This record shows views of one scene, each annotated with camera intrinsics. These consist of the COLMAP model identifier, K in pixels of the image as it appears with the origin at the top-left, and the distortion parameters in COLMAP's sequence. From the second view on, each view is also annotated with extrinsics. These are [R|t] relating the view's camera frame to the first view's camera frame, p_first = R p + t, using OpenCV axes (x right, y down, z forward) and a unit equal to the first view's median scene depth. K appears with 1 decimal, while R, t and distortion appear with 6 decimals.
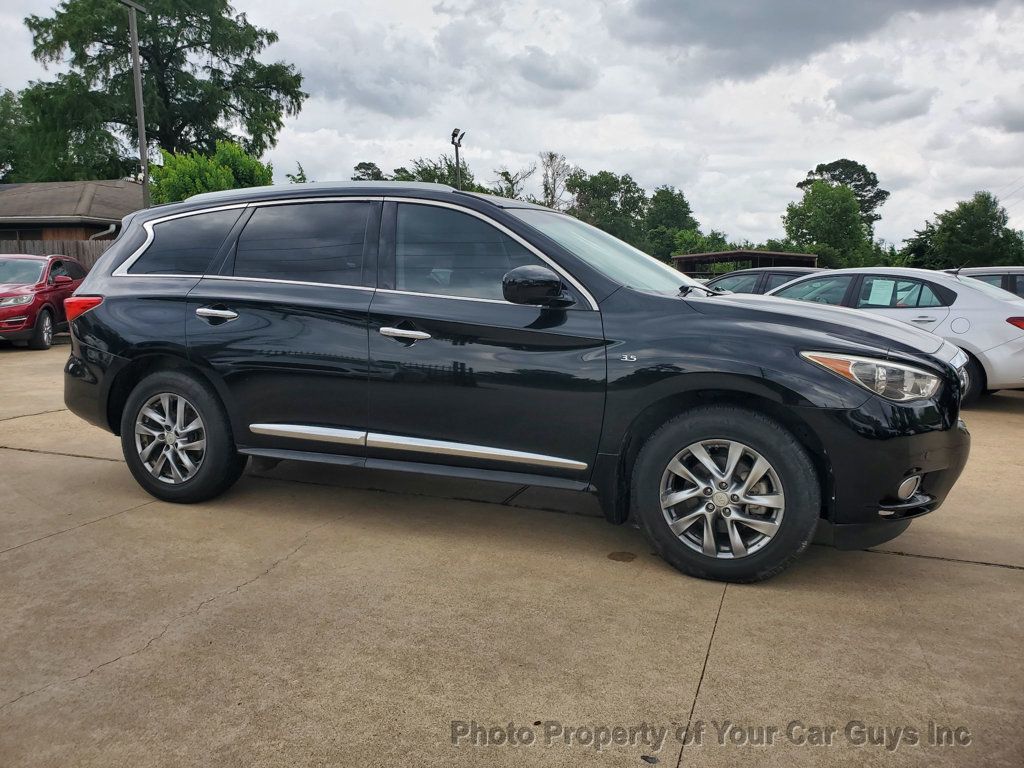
lens RADIAL K [[799.5, 0, 516.1], [0, 799.5, 392.4], [0, 0, 1]] dist [0.009210, 0.003323]
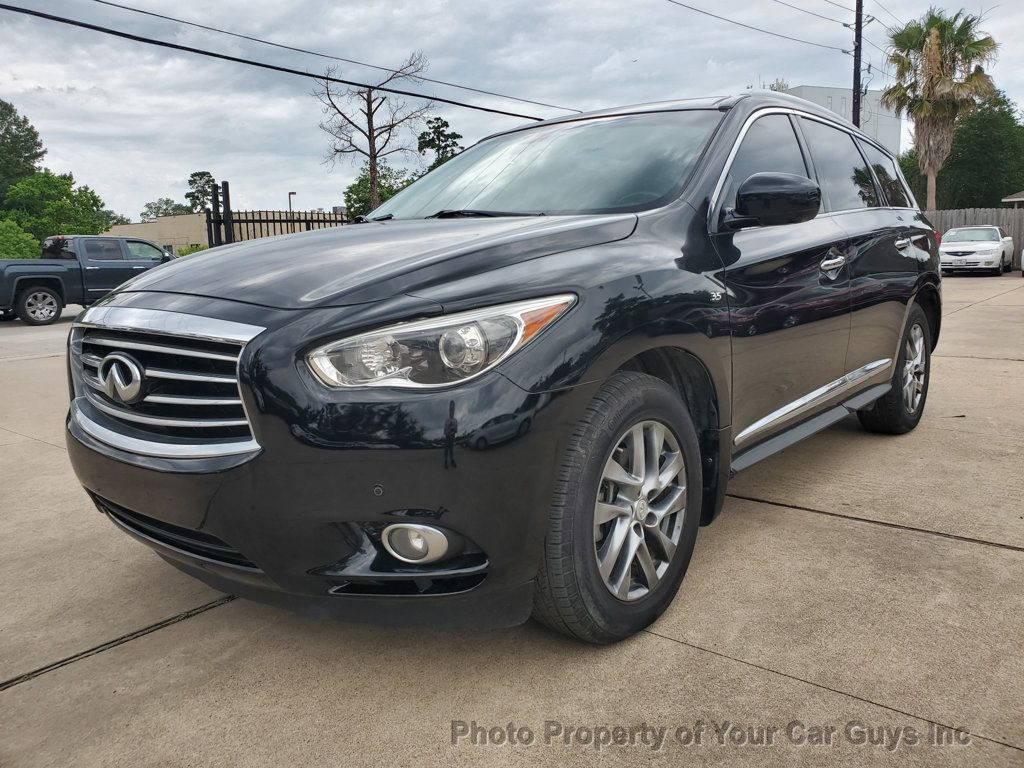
lens RADIAL K [[794.5, 0, 512.0], [0, 794.5, 384.0], [0, 0, 1]] dist [0.008627, 0.010983]
pose [[-0.317069, 0.157139, -0.935294, 0.847047], [-0.106539, 0.974035, 0.199765, -0.124219], [0.942399, 0.162985, -0.292095, 1.222178]]
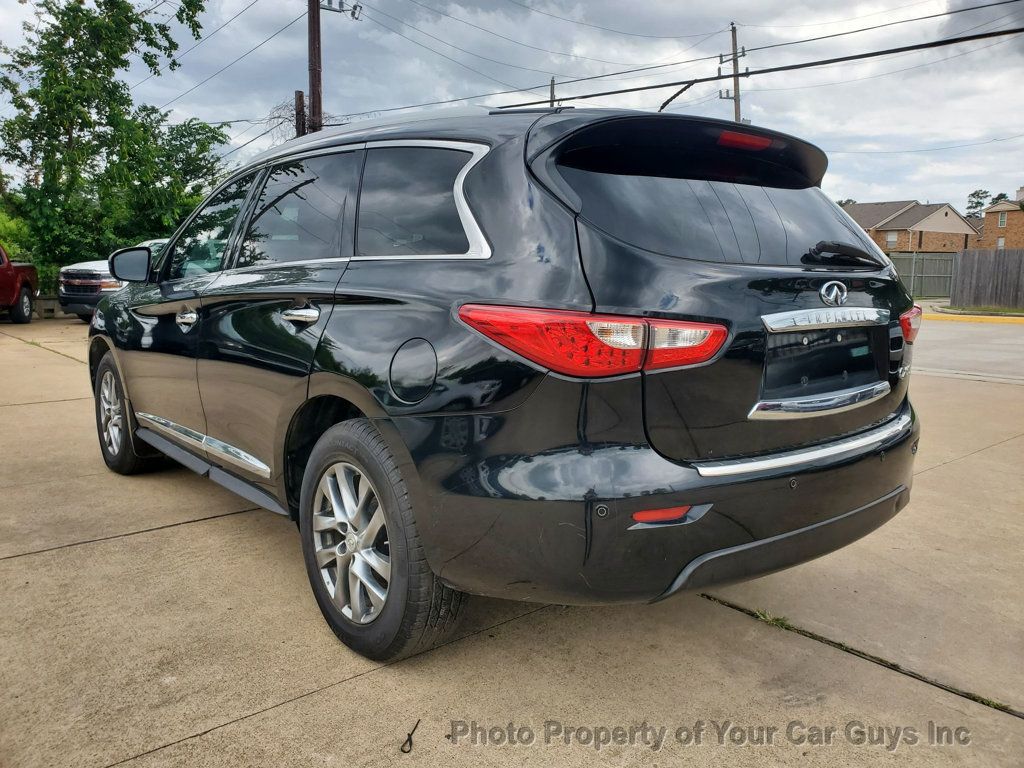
lens RADIAL K [[801.2, 0, 517.0], [0, 801.2, 382.8], [0, 0, 1]] dist [0.017996, 0.008180]
pose [[-0.872127, -0.083470, 0.482107, -0.652606], [0.051754, 0.964075, 0.260538, -0.251787], [-0.486535, 0.252173, -0.836476, 1.805337]]
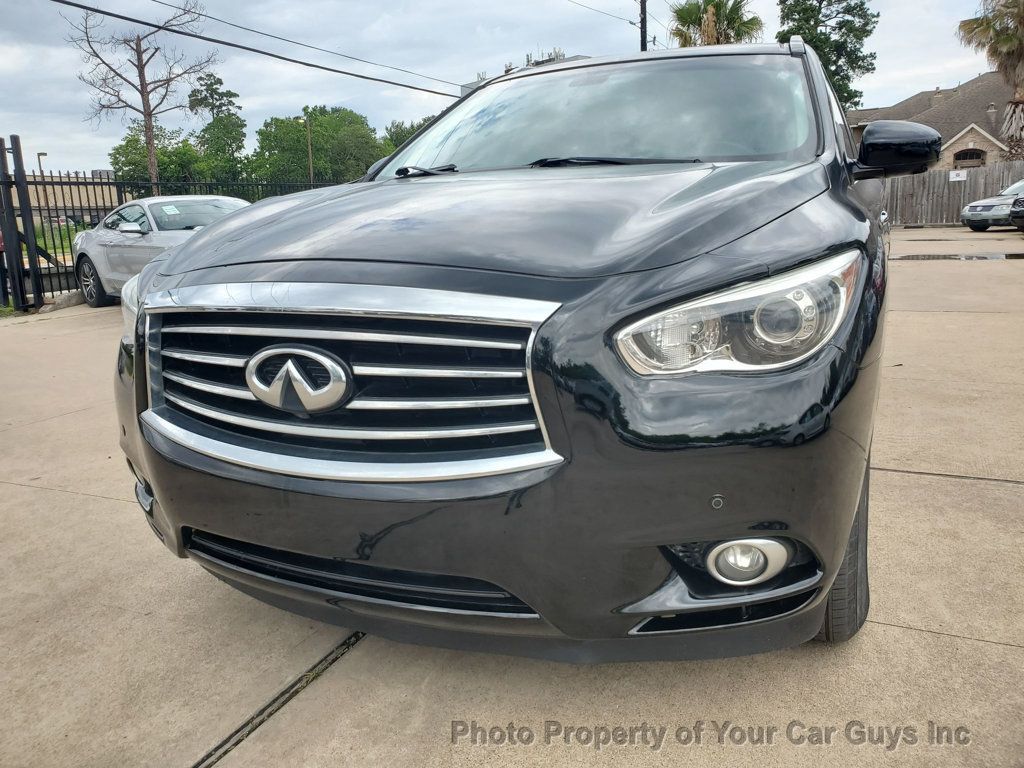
lens RADIAL K [[794.0, 0, 508.9], [0, 794.0, 379.9], [0, 0, 1]] dist [0.007822, 0.013964]
pose [[-0.064402, 0.202385, -0.977186, 0.809663], [-0.102703, 0.972675, 0.208219, -0.089949], [0.992625, 0.113769, -0.041856, 0.974425]]
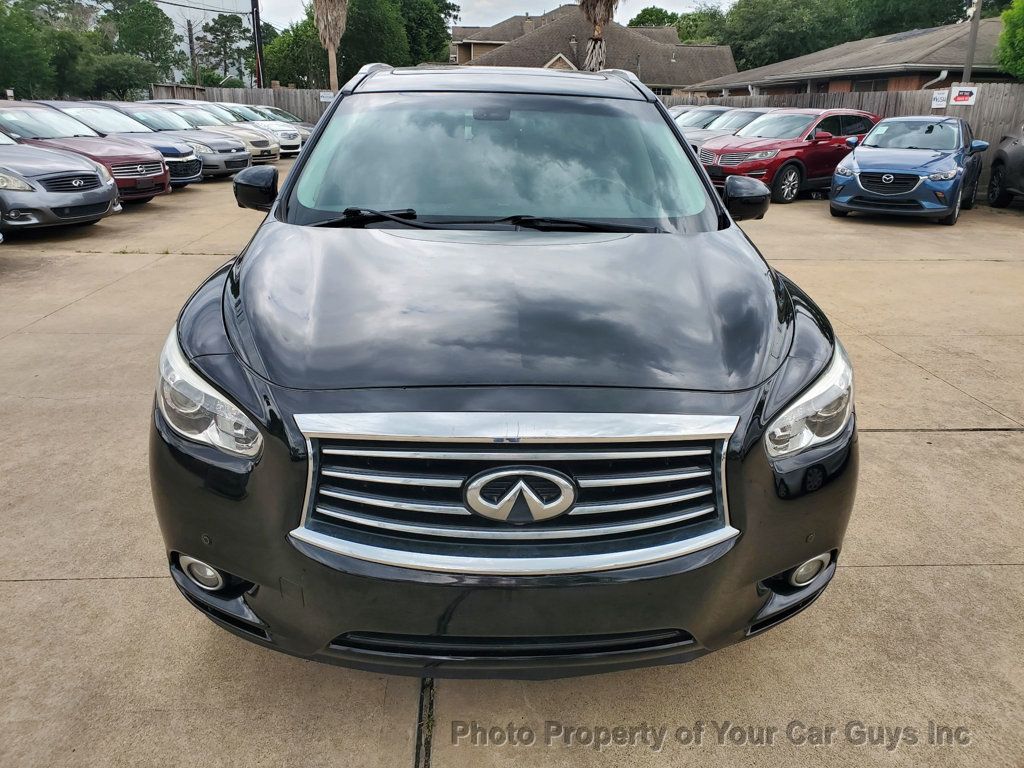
lens RADIAL K [[799.5, 0, 516.1], [0, 799.5, 392.4], [0, 0, 1]] dist [0.009210, 0.003323]
pose [[0.405117, 0.305965, -0.861548, 0.802684], [-0.141759, 0.951965, 0.271417, -0.162749], [0.903208, 0.012176, 0.429030, 0.700595]]
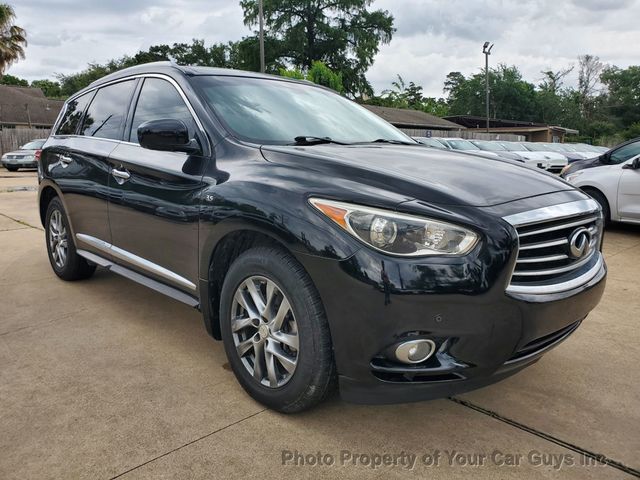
lens RADIAL K [[500.3, 0, 319.3], [0, 500.3, 238.9], [0, 0, 1]] dist [0.006603, 0.011641]
pose [[0.901934, 0.076440, -0.425056, 0.460644], [-0.060151, 0.996853, 0.051634, -0.024000], [0.427665, -0.021003, 0.903693, 0.320549]]
